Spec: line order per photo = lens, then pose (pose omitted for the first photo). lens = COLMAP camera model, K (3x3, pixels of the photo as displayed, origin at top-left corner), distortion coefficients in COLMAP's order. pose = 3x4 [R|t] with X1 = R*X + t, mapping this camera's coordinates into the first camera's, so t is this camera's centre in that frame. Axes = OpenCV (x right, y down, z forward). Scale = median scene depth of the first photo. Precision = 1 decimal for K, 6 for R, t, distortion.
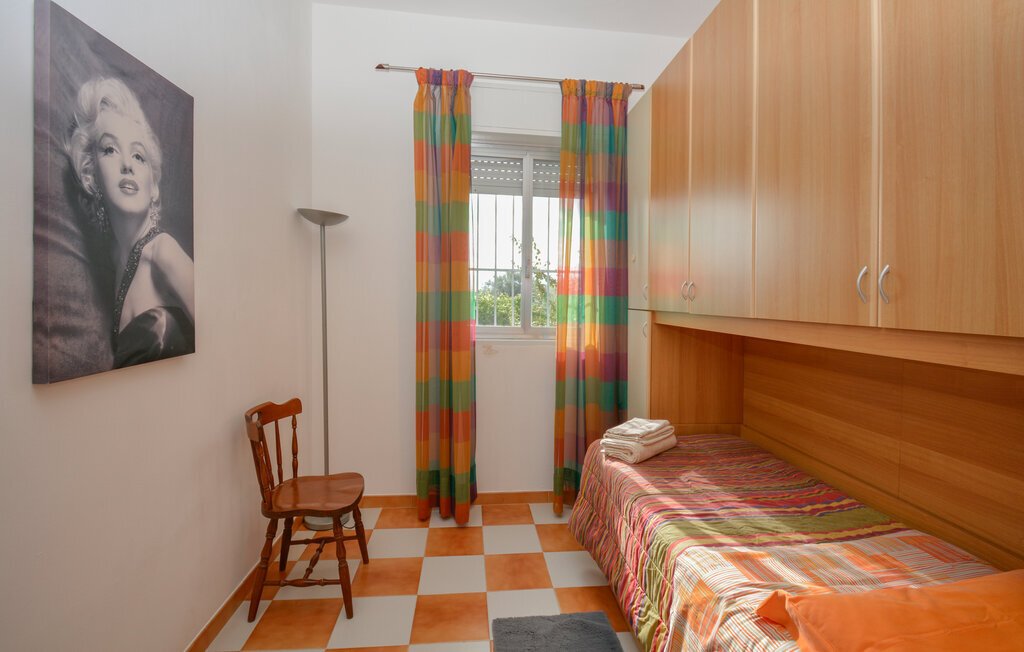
lens RADIAL K [[467.2, 0, 514.8], [0, 467.2, 306.3], [0, 0, 1]] dist [0.012850, -0.025736]
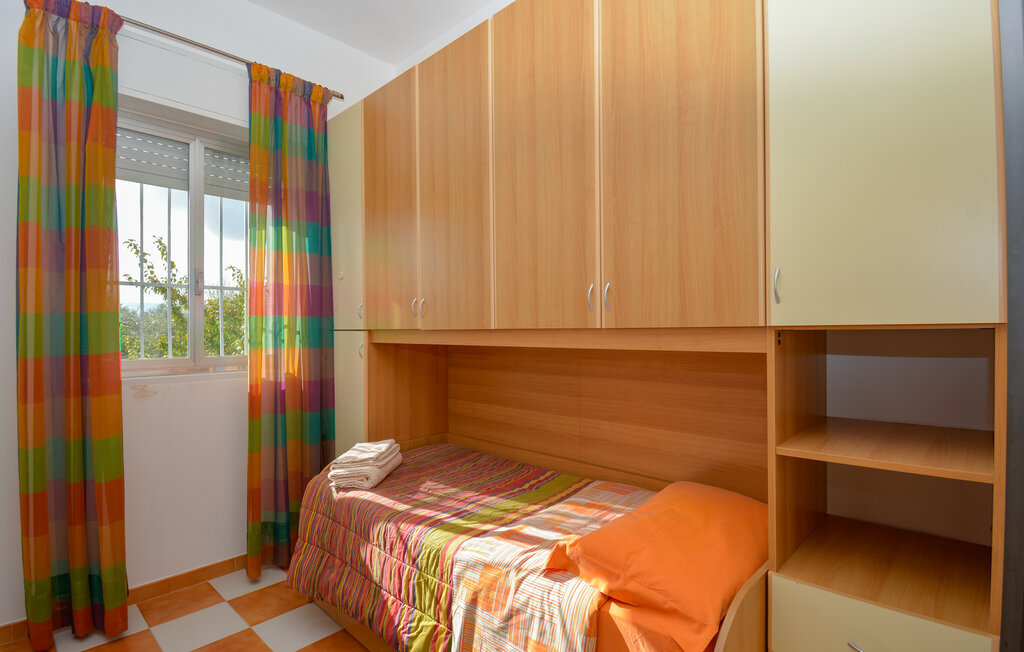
lens RADIAL K [[495.4, 0, 512.0], [0, 495.4, 326.0], [0, 0, 1]] dist [0.000070, -0.021415]
pose [[0.746657, -0.020488, 0.664894, -0.188831], [0.032340, 0.999462, -0.005519, 0.018278], [-0.664423, 0.025624, 0.746918, 0.041449]]
